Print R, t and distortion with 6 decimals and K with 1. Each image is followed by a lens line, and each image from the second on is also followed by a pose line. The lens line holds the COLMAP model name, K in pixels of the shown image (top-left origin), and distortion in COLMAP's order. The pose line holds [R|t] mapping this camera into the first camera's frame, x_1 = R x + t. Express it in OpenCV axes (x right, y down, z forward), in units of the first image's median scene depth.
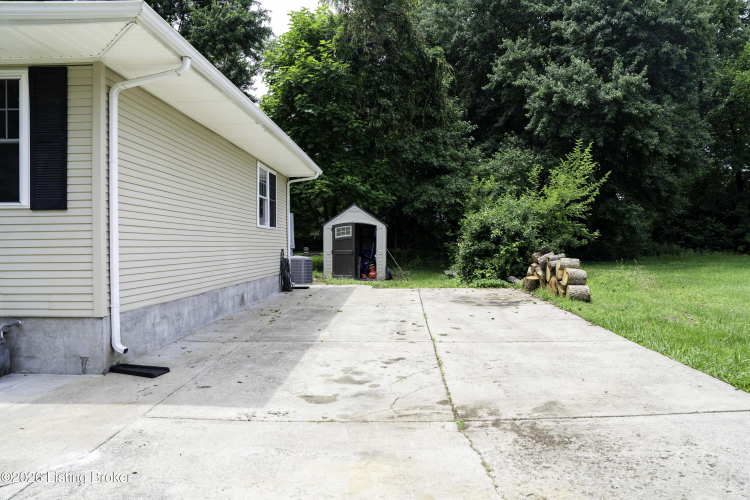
lens RADIAL K [[512.5, 0, 380.6], [0, 512.5, 255.5], [0, 0, 1]] dist [-0.079553, 0.045330]
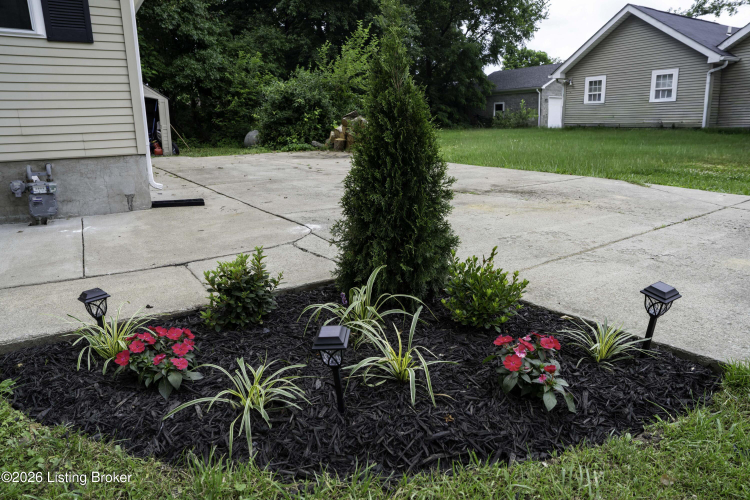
lens RADIAL K [[512.5, 0, 376.4], [0, 512.5, 249.2], [0, 0, 1]] dist [-0.079553, 0.045330]
pose [[0.830830, -0.146897, 0.536790, -0.740408], [0.036951, 0.976967, 0.210165, 0.113795], [-0.555299, -0.154776, 0.817122, -0.141848]]
